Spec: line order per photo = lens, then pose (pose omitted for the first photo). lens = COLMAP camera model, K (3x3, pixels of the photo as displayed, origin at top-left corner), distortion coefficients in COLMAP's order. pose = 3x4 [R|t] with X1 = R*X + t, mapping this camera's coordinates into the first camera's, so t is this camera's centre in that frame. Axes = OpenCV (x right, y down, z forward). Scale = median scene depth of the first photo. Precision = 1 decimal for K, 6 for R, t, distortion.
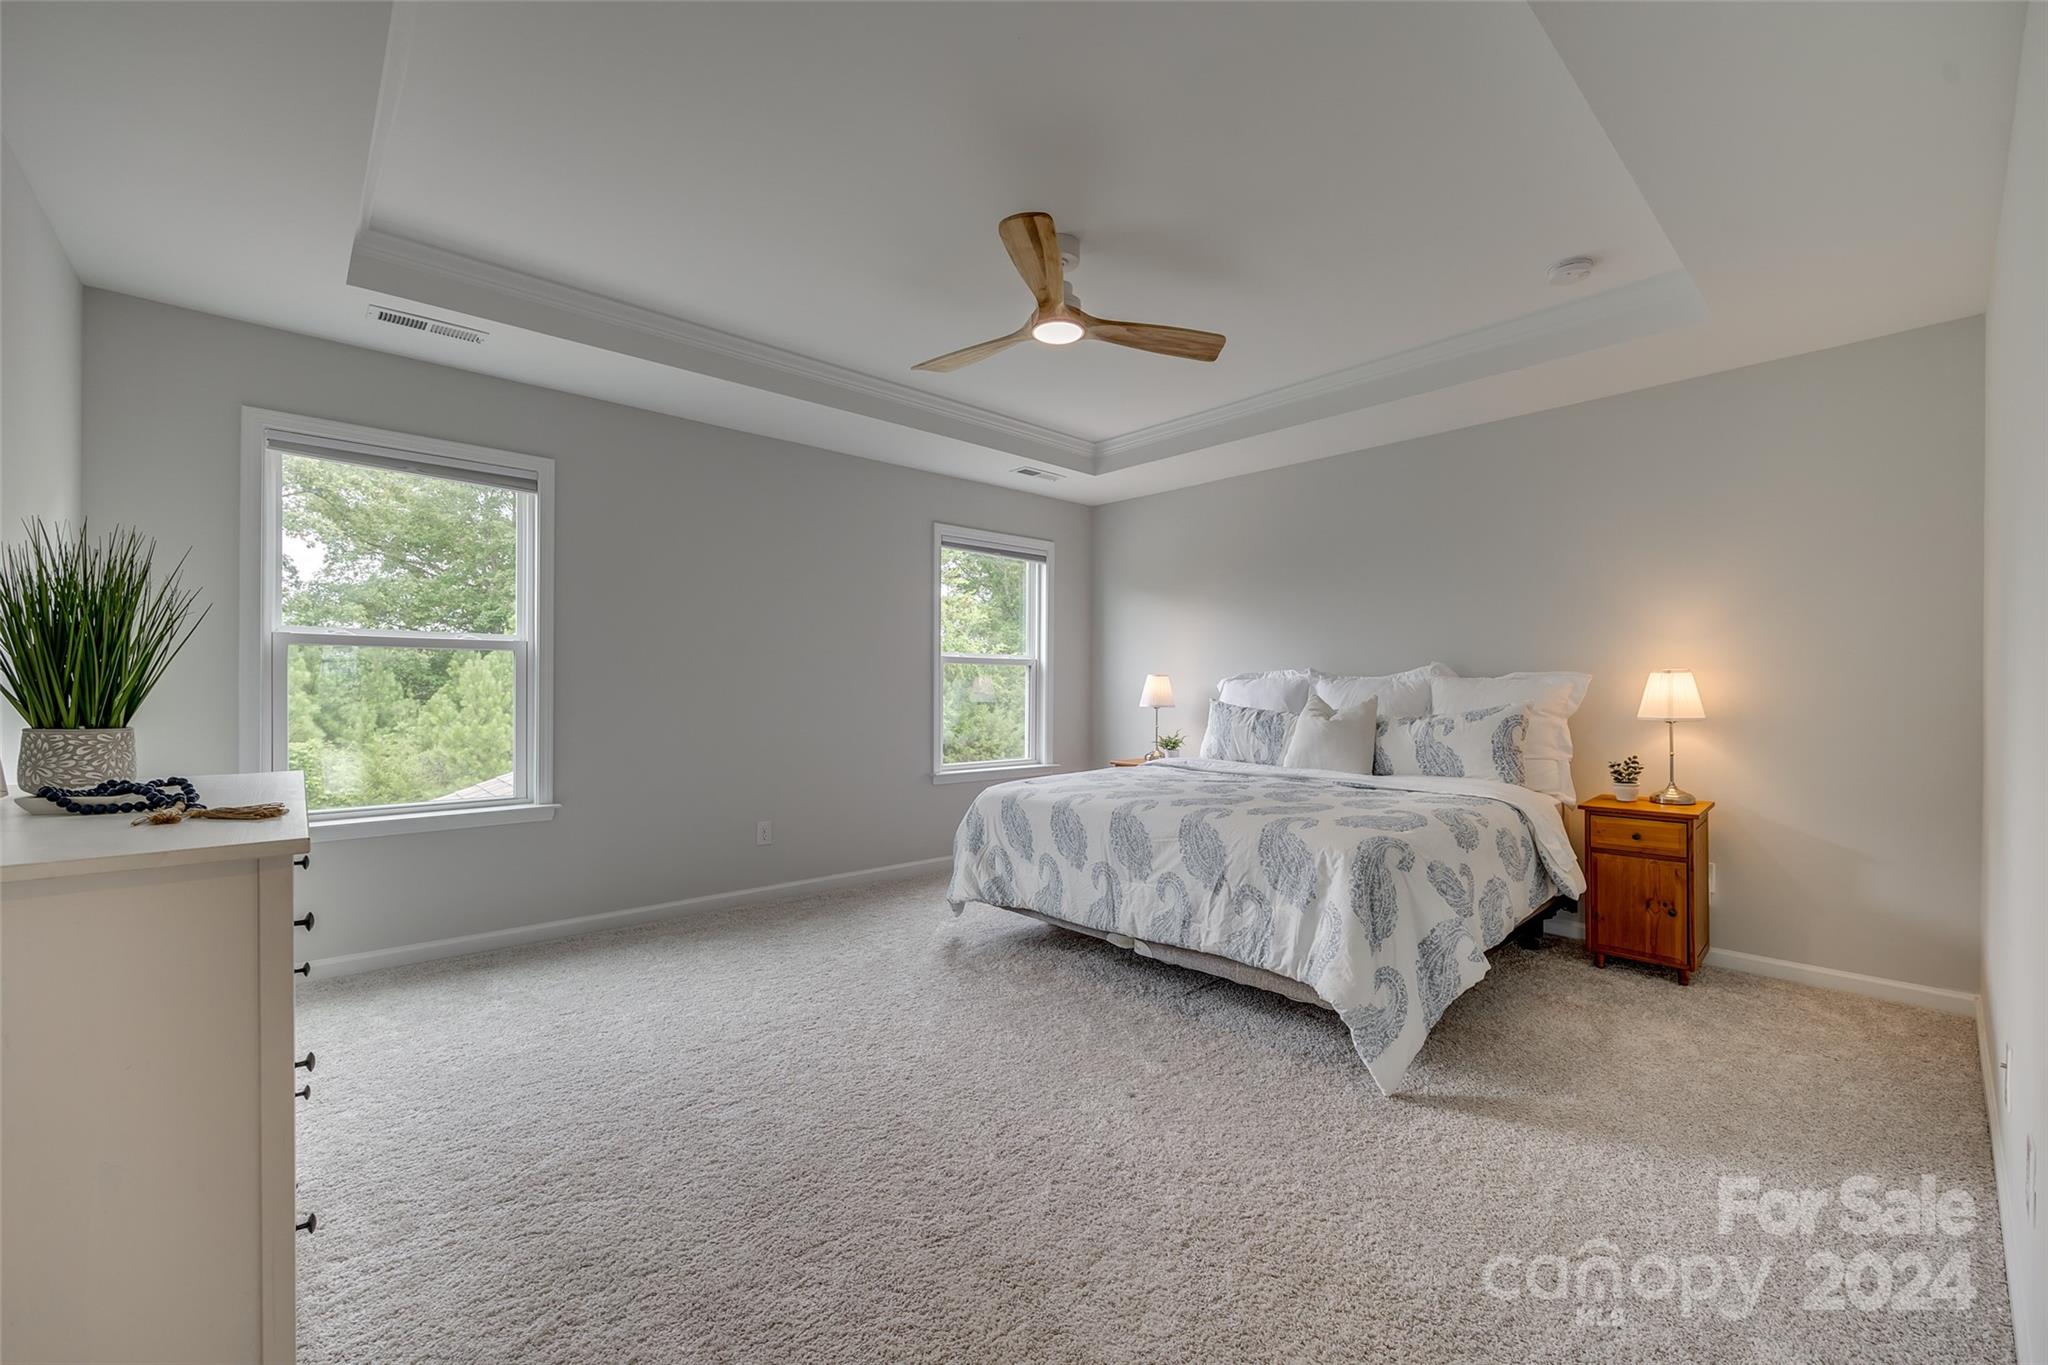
lens RADIAL K [[830.6, 0, 1036.3], [0, 830.6, 682.1], [0, 0, 1]] dist [-0.001332, -0.000167]
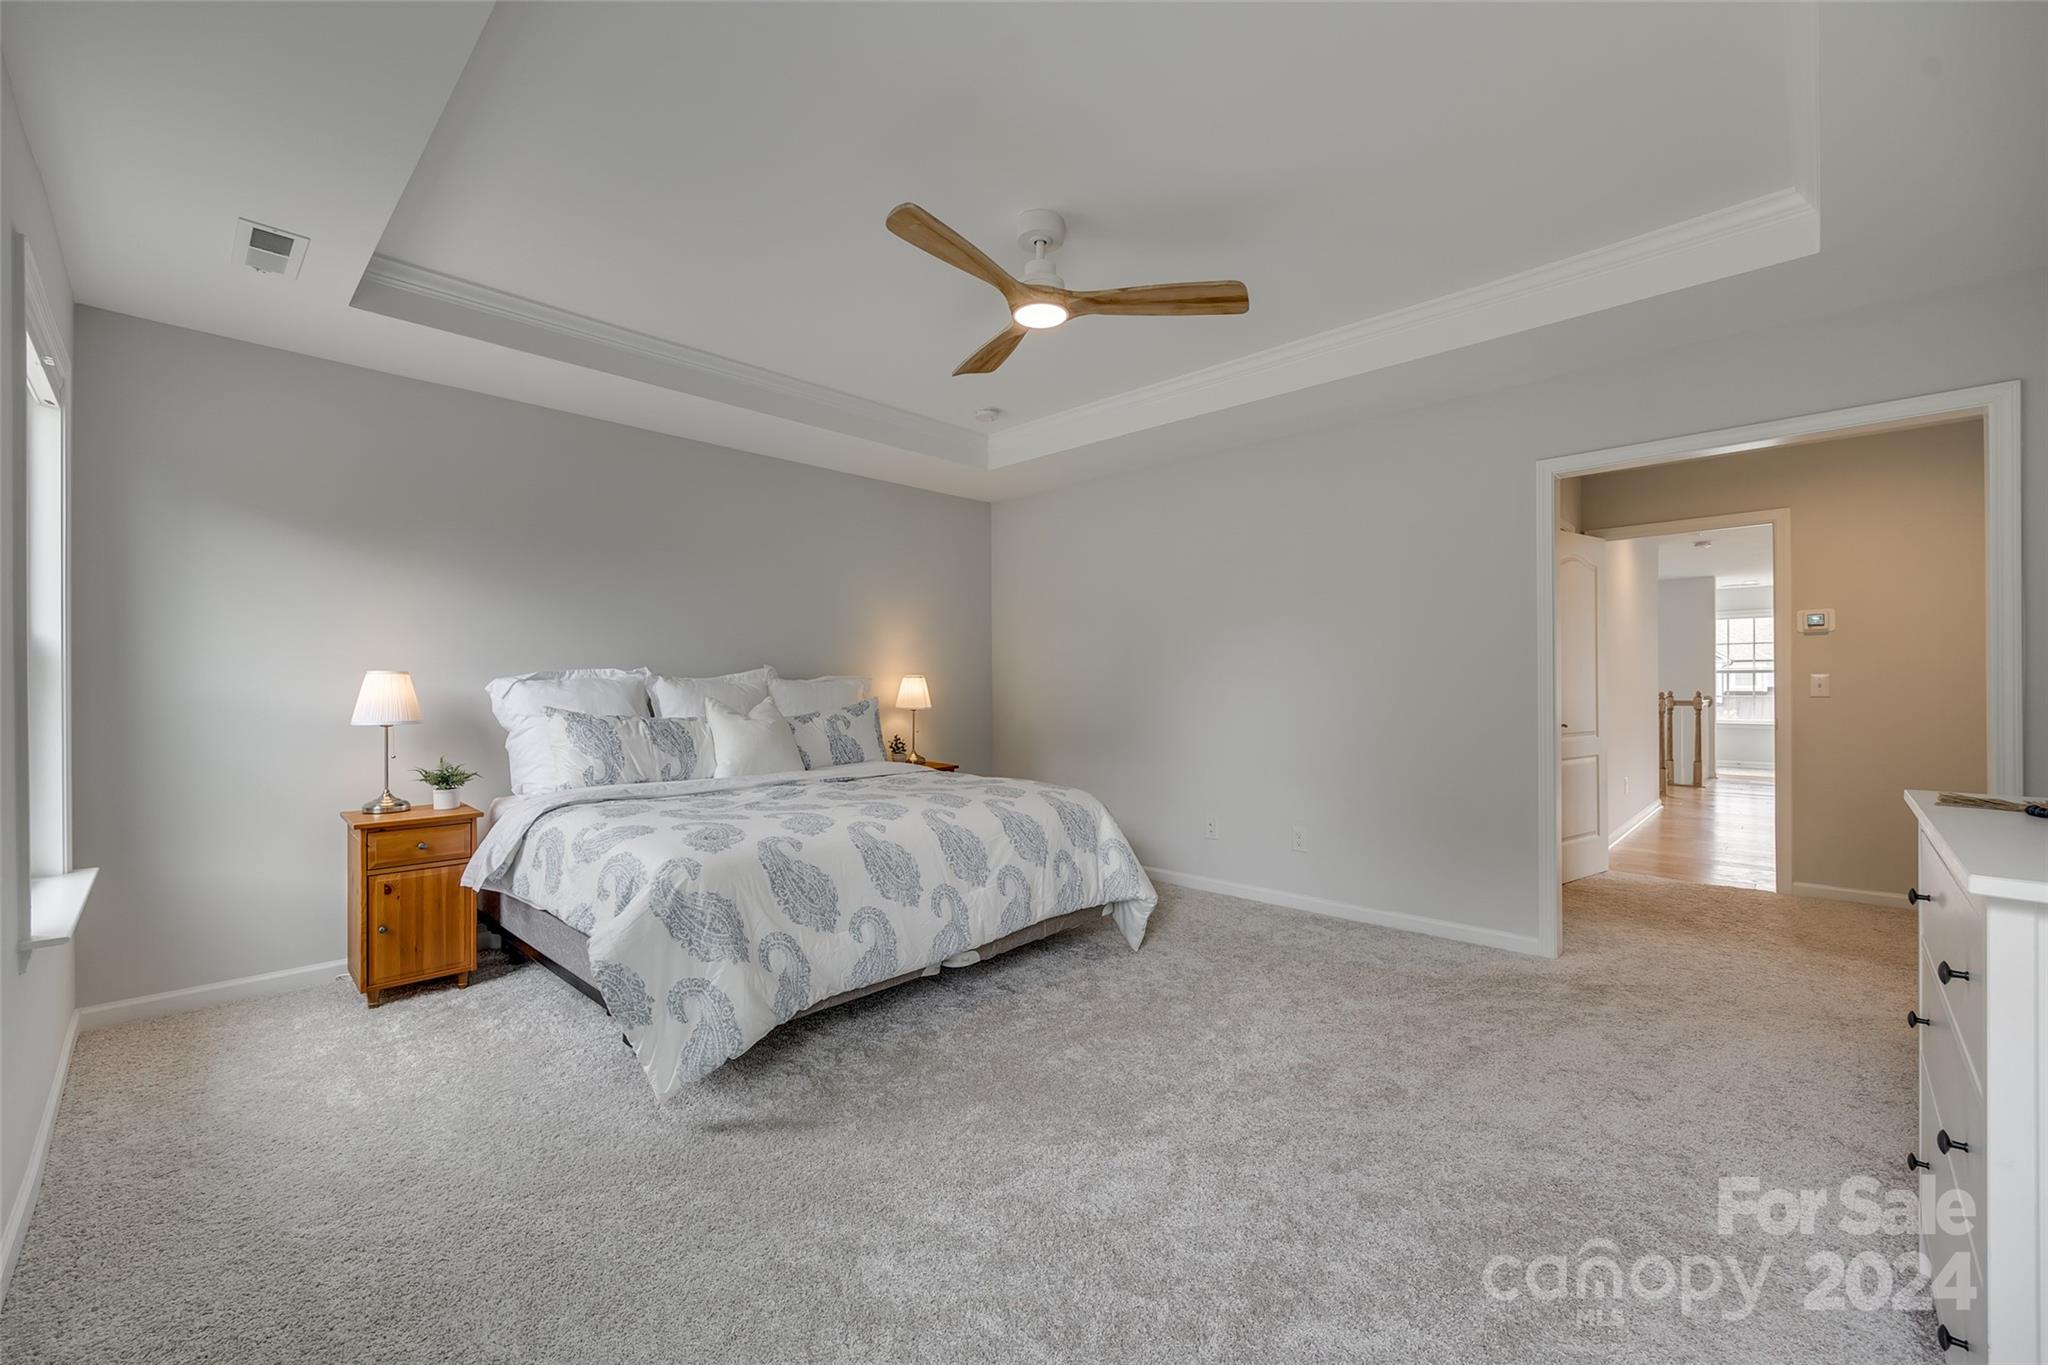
lens RADIAL K [[830.6, 0, 1035.5], [0, 830.6, 685.1], [0, 0, 1]] dist [-0.001332, -0.000167]
pose [[-0.076880, 0.001883, 0.997039, -0.734630], [0.003452, 0.999993, -0.001622, 0.006414], [-0.997034, 0.003317, -0.076886, 0.882064]]
